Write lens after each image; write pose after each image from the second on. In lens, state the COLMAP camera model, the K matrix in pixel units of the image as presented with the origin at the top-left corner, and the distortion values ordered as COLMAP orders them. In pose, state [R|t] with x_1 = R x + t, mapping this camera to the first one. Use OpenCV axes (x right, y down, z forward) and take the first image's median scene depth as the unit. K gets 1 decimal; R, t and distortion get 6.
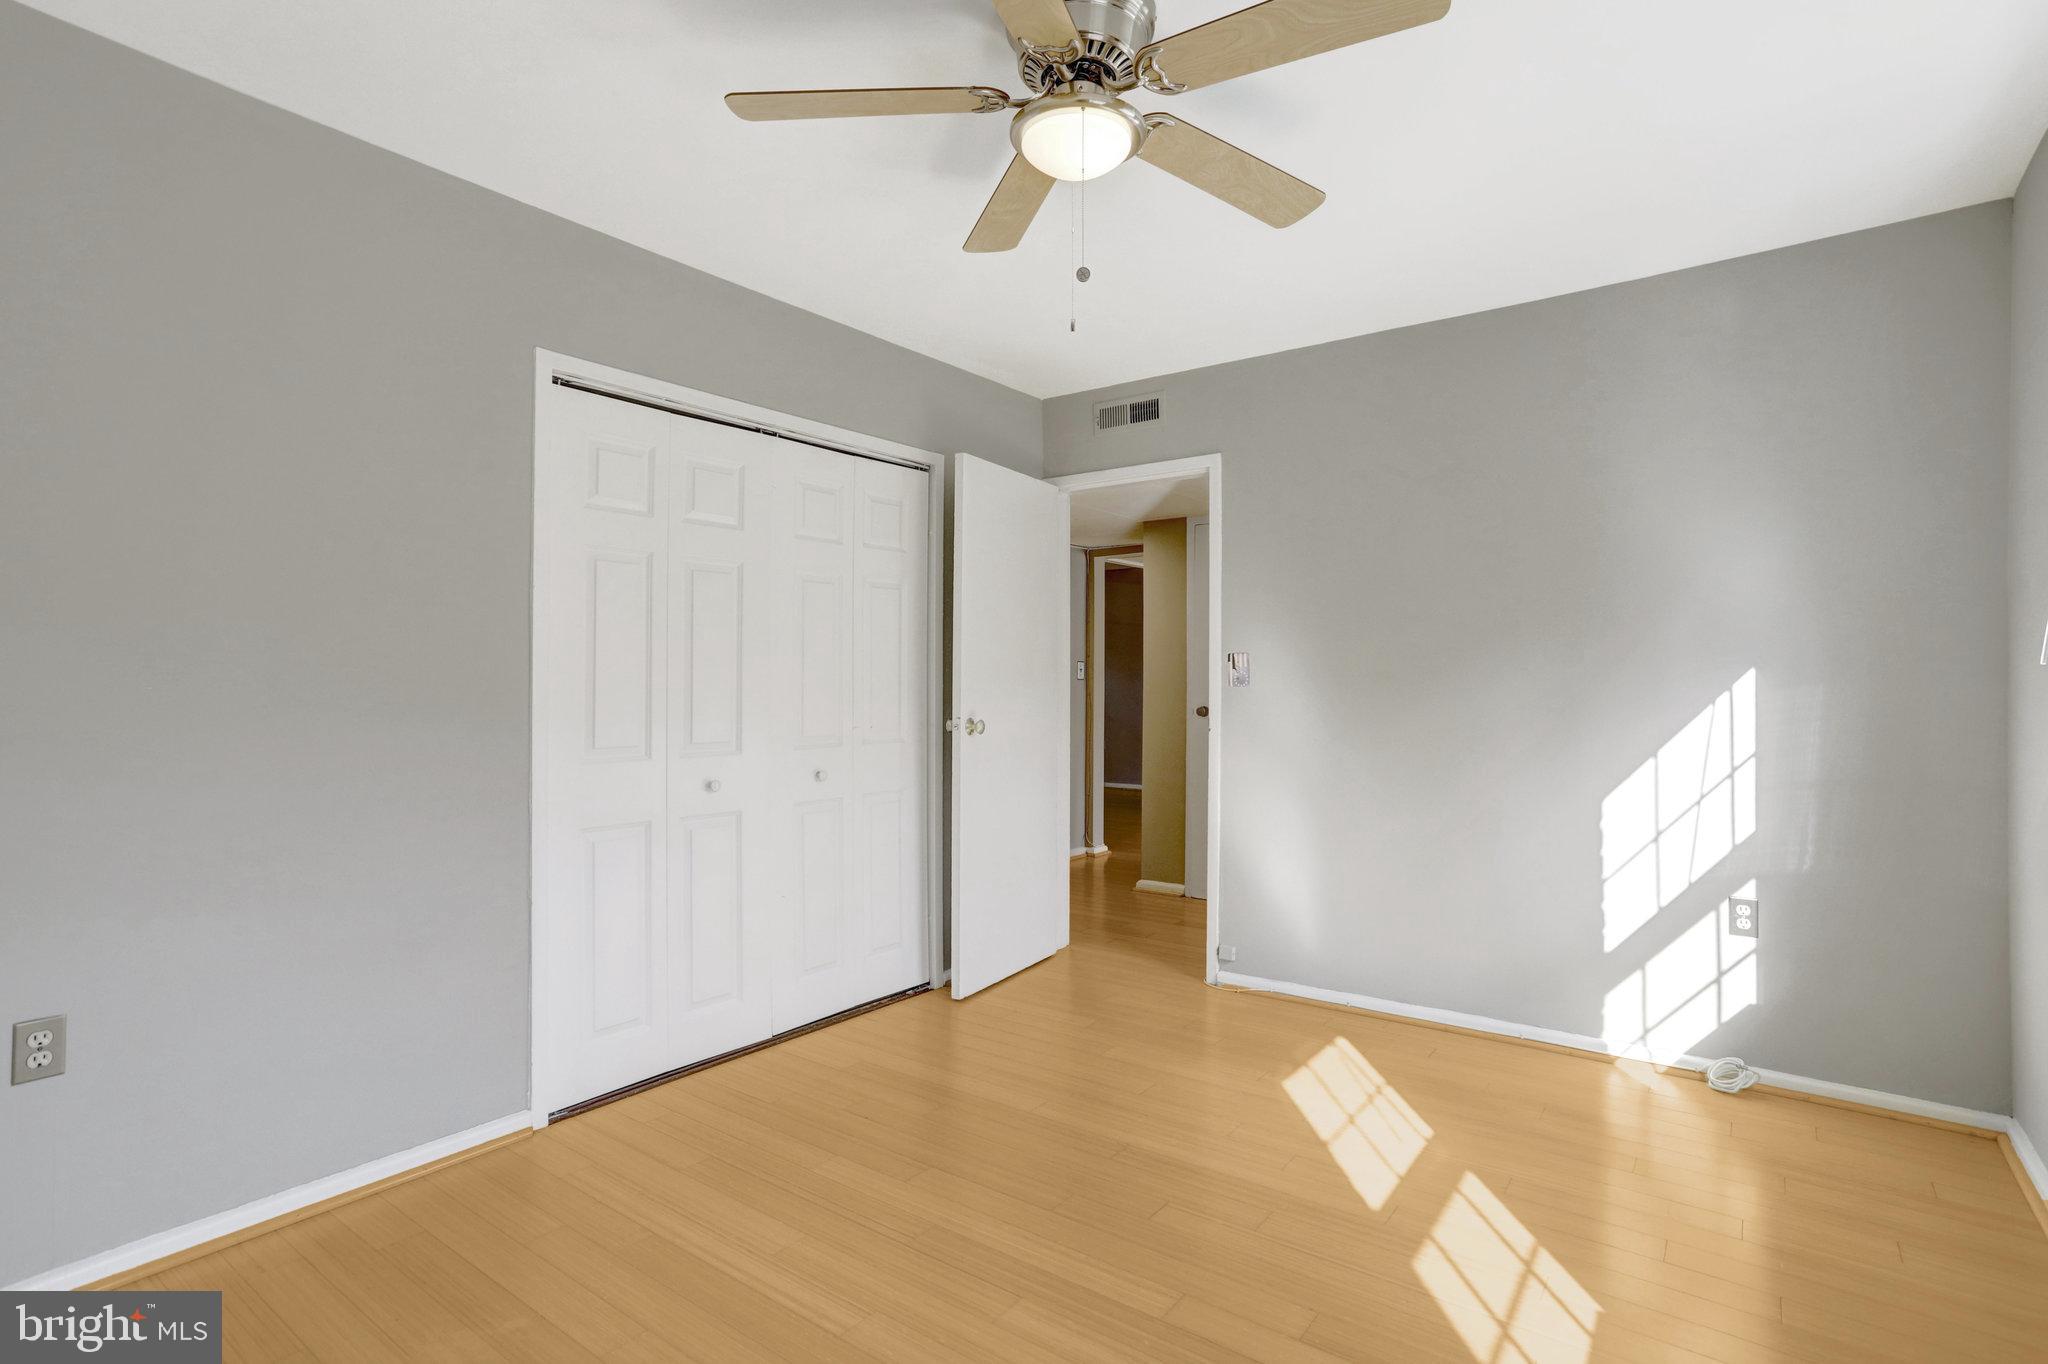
lens RADIAL K [[1007.1, 0, 996.8], [0, 1007.1, 675.0], [0, 0, 1]] dist [-0.002349, 0.000281]
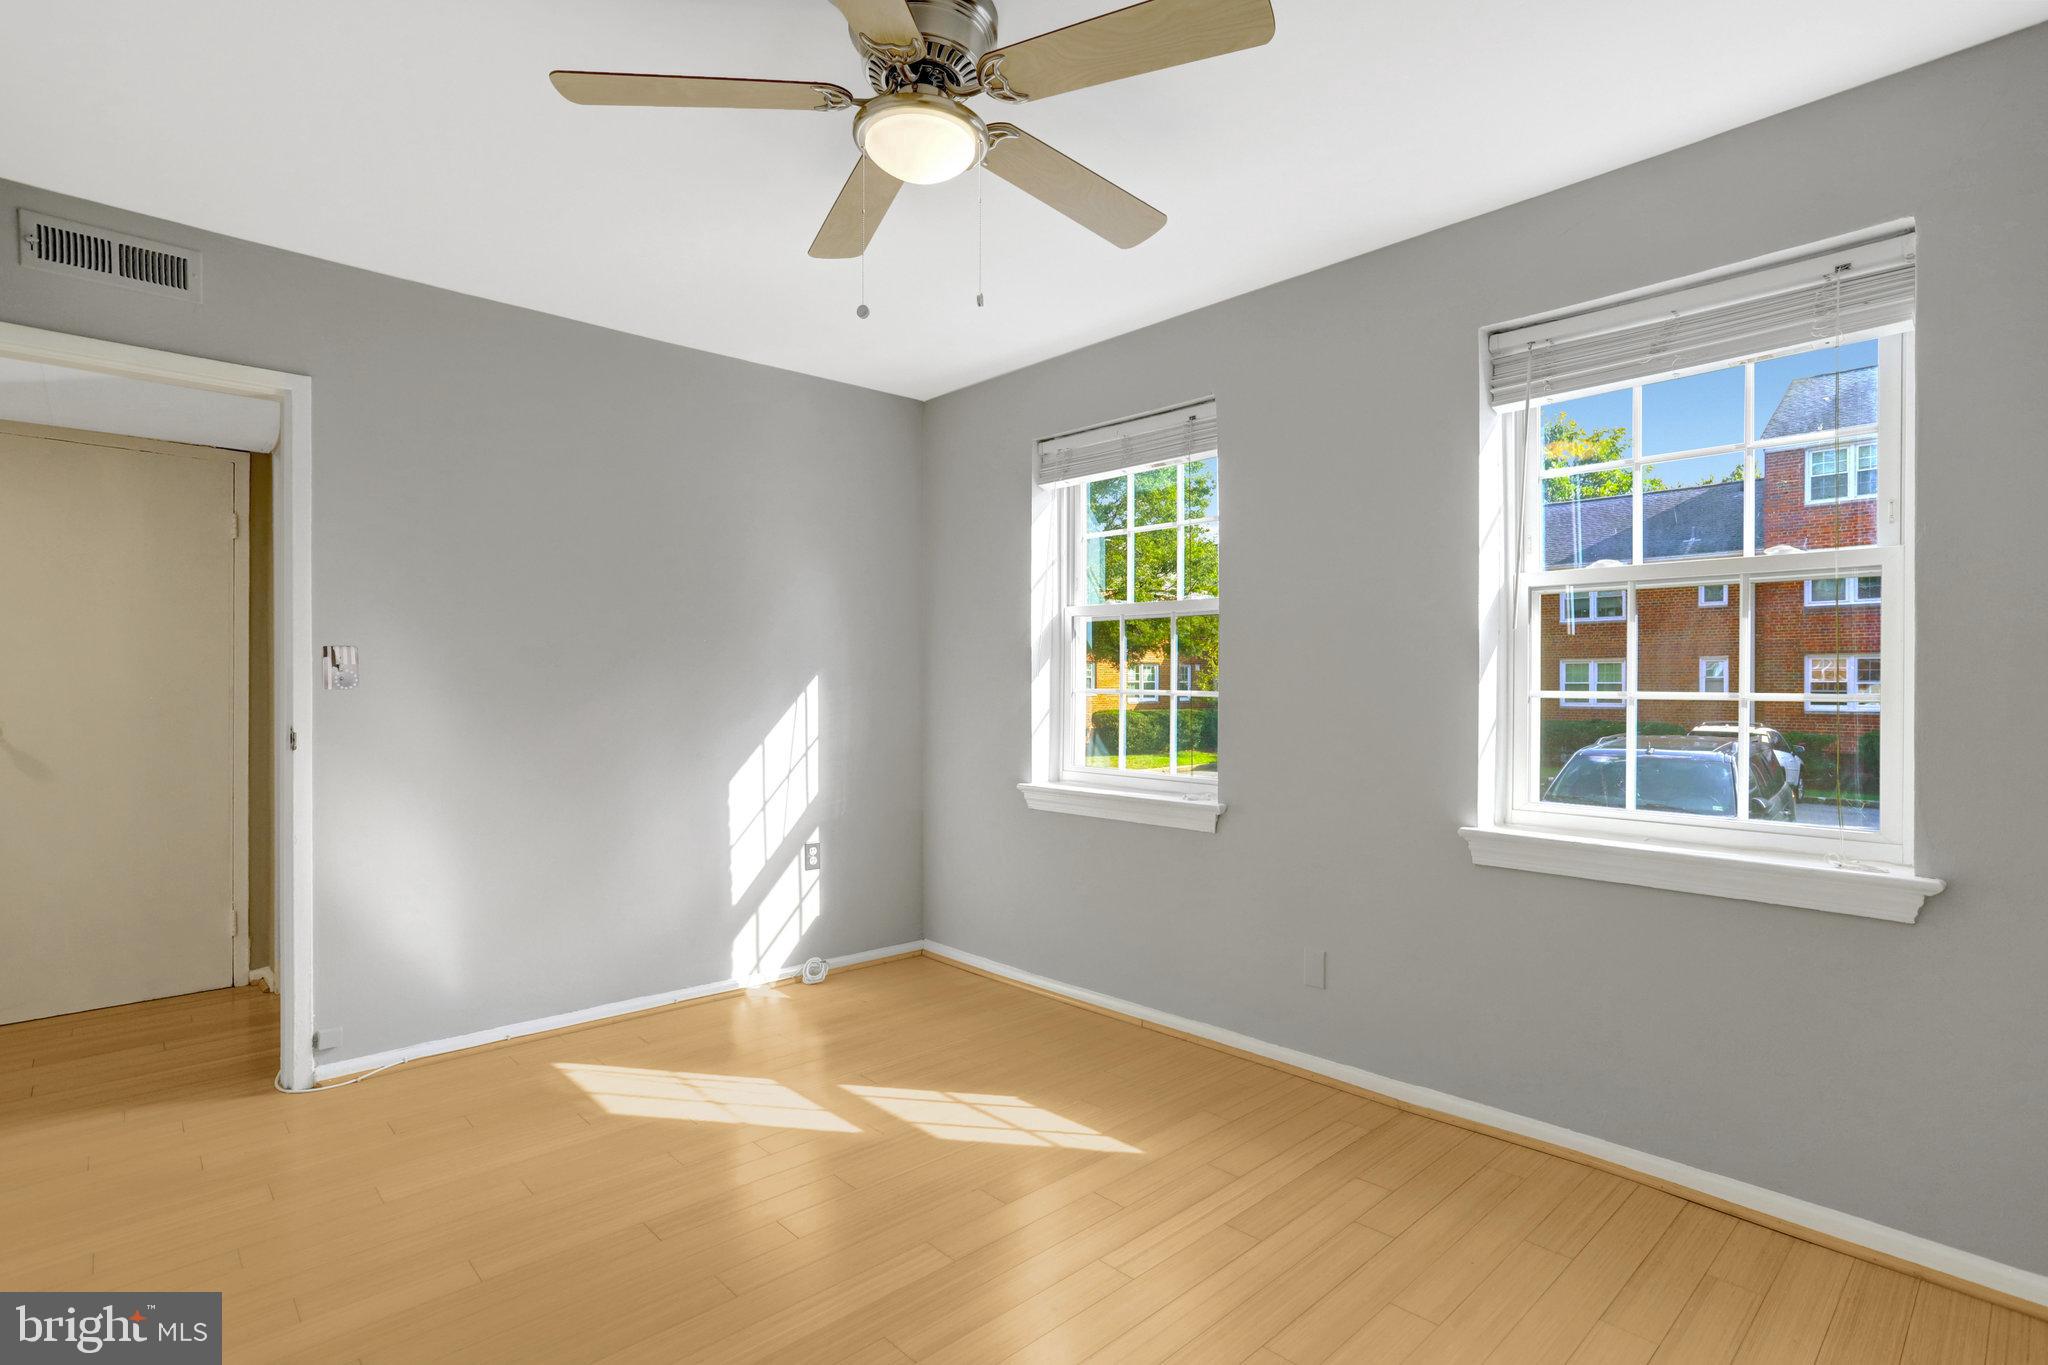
lens RADIAL K [[1015.7, 0, 1030.3], [0, 1015.7, 695.1], [0, 0, 1]] dist [-0.053392, 0.044039]
pose [[0.167142, -0.004640, 0.985922, -0.571372], [-0.007452, 0.999954, 0.005969, 0.009569], [-0.985905, -0.008345, 0.167100, 0.470672]]
